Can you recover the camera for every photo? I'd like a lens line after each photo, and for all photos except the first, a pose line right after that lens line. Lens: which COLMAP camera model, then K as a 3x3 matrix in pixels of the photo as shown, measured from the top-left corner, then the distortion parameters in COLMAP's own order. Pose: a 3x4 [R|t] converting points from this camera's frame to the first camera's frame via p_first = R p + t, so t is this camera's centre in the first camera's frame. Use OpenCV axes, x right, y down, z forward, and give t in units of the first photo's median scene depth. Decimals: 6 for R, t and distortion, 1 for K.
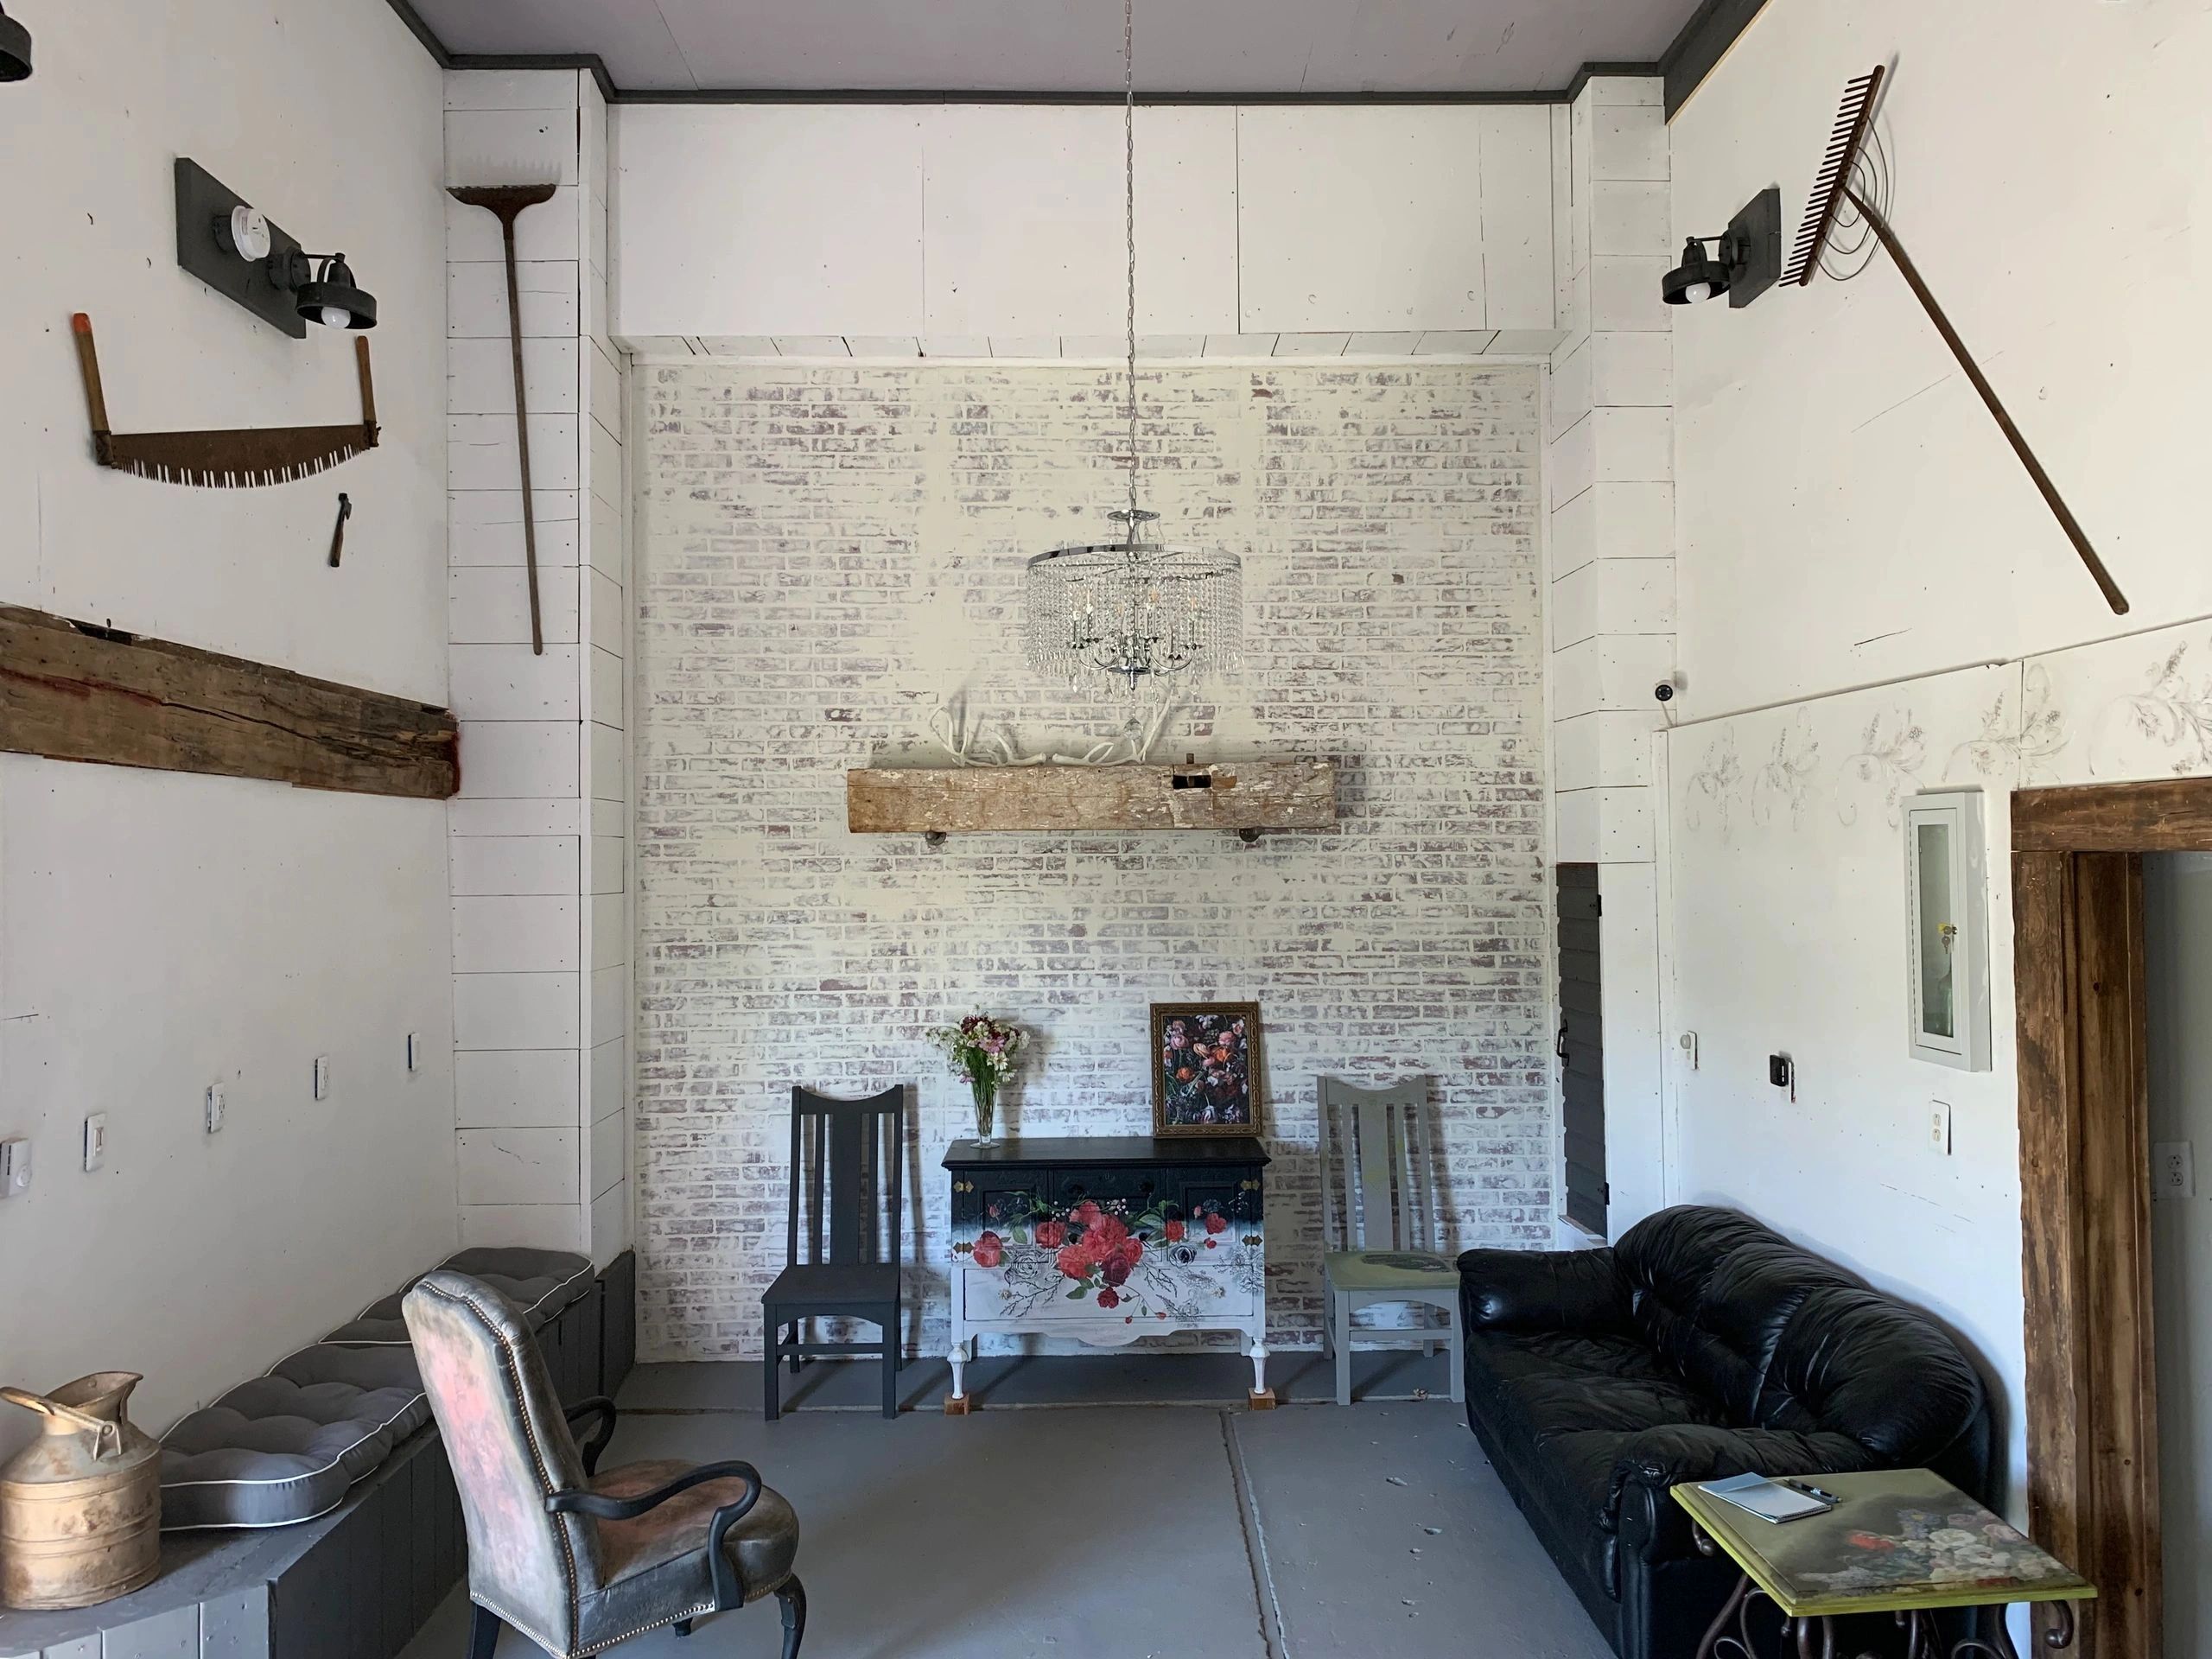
lens RADIAL K [[1694.1, 0, 1119.2], [0, 1694.1, 823.3], [0, 0, 1]] dist [0.000295, -0.033828]
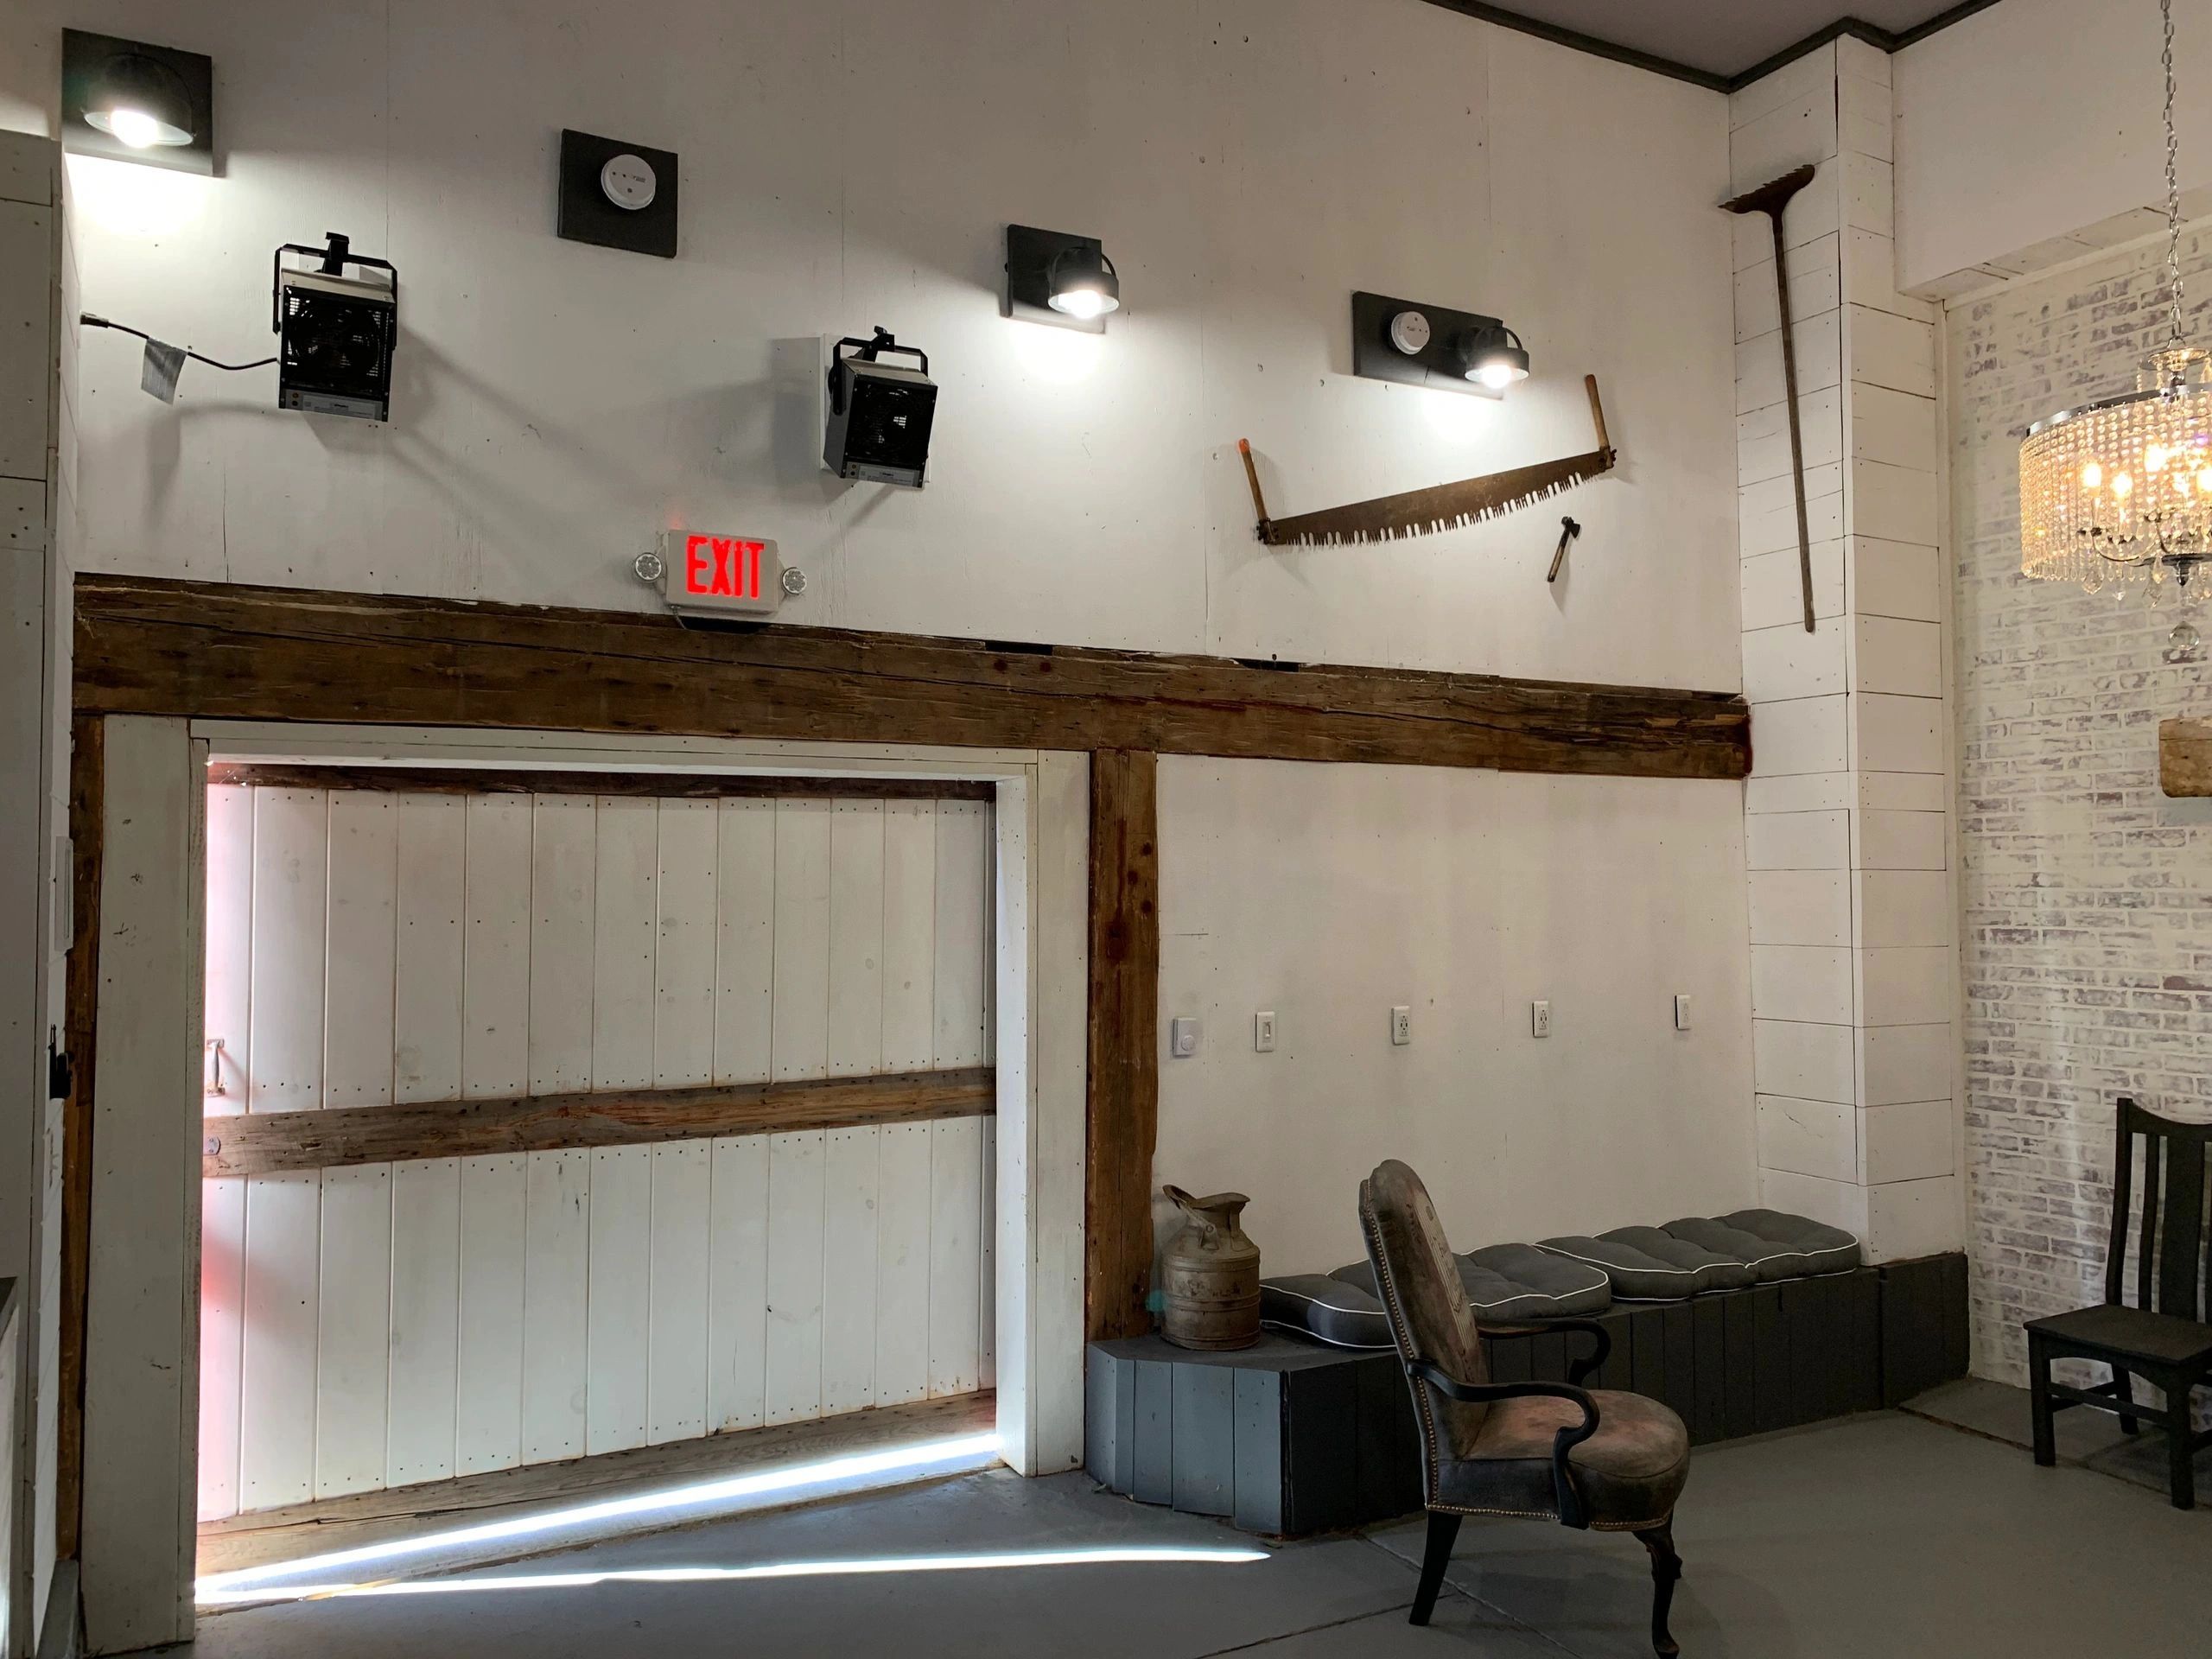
lens RADIAL K [[1694.1, 0, 1114.6], [0, 1694.1, 831.2], [0, 0, 1]] dist [0.000295, -0.033828]
pose [[0.417201, -0.019860, -0.908597, 0.367763], [0.015647, 0.999770, -0.014668, 0.025475], [0.908680, -0.008097, 0.417416, 0.185409]]
